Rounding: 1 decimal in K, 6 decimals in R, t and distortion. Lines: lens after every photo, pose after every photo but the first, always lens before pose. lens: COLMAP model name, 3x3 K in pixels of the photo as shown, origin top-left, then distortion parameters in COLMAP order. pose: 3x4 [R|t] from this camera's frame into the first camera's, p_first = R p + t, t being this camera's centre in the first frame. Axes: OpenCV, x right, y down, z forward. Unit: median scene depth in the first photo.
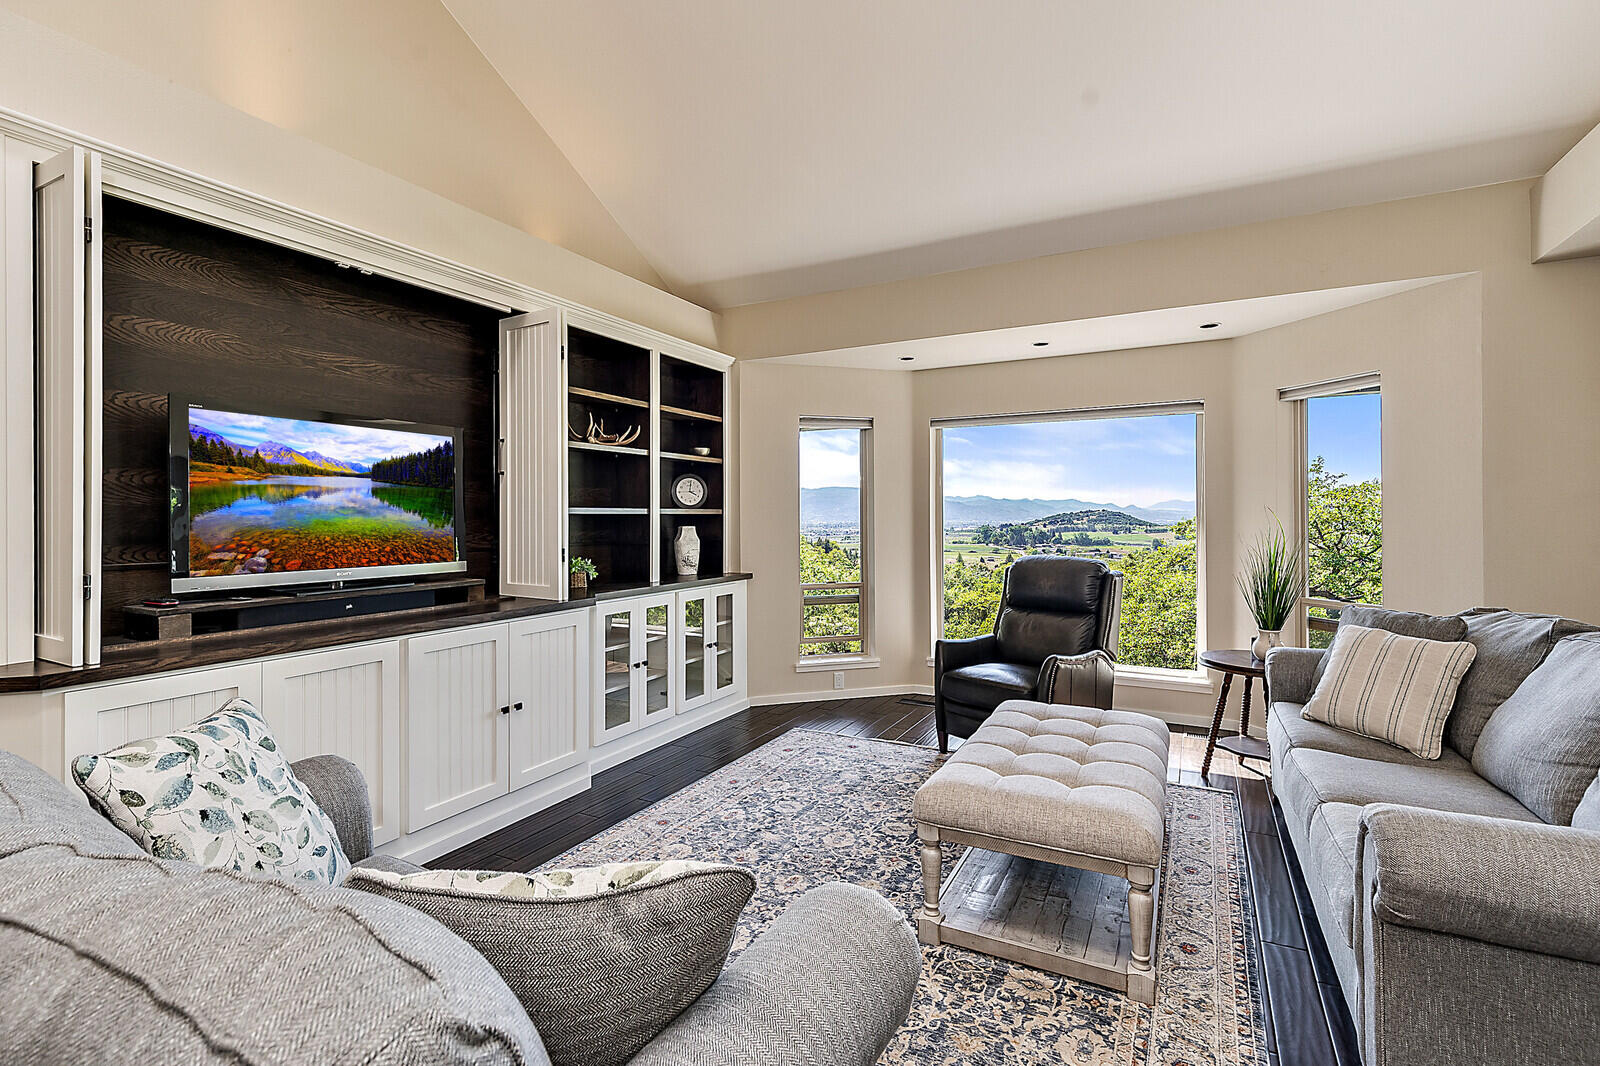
lens RADIAL K [[746.0, 0, 792.5], [0, 746.0, 513.1], [0, 0, 1]] dist [-0.000538, -0.000453]
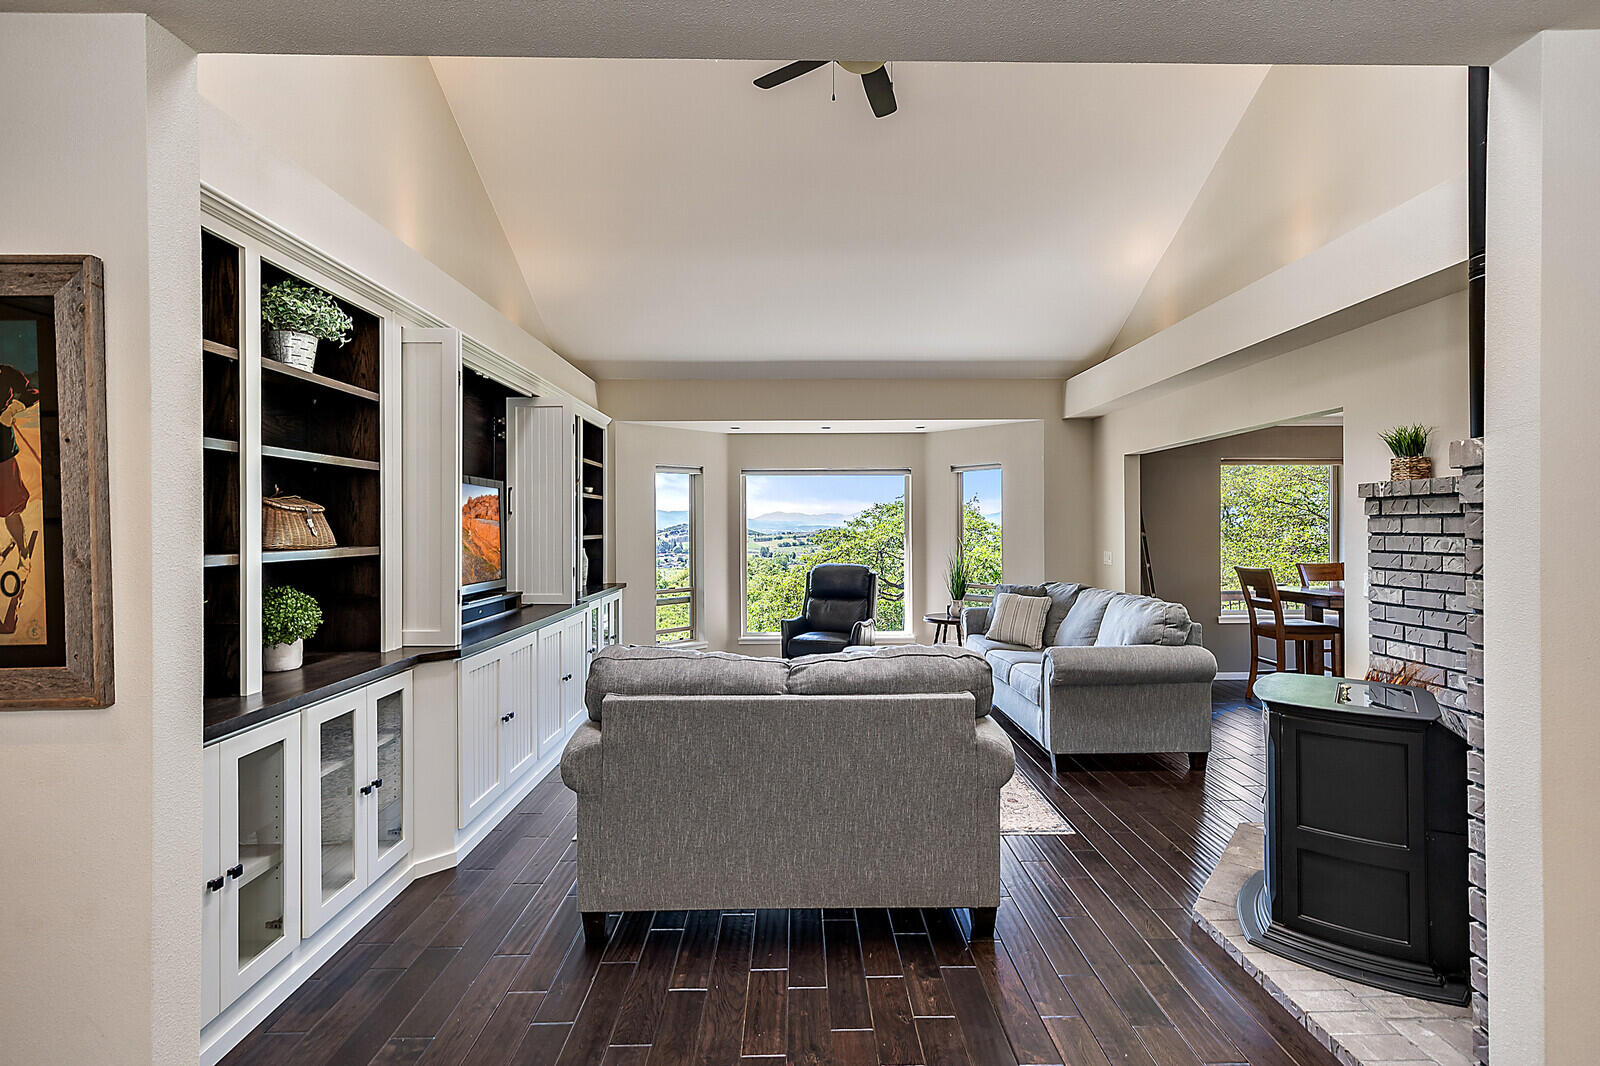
lens RADIAL K [[754.3, 0, 800.0], [0, 754.3, 533.0], [0, 0, 1]] dist [0.021041, -0.000078]
pose [[0.873480, -0.006983, 0.486810, -0.405347], [0.000738, 0.999915, 0.013019, -0.023386], [-0.486859, -0.011013, 0.873411, -0.295814]]
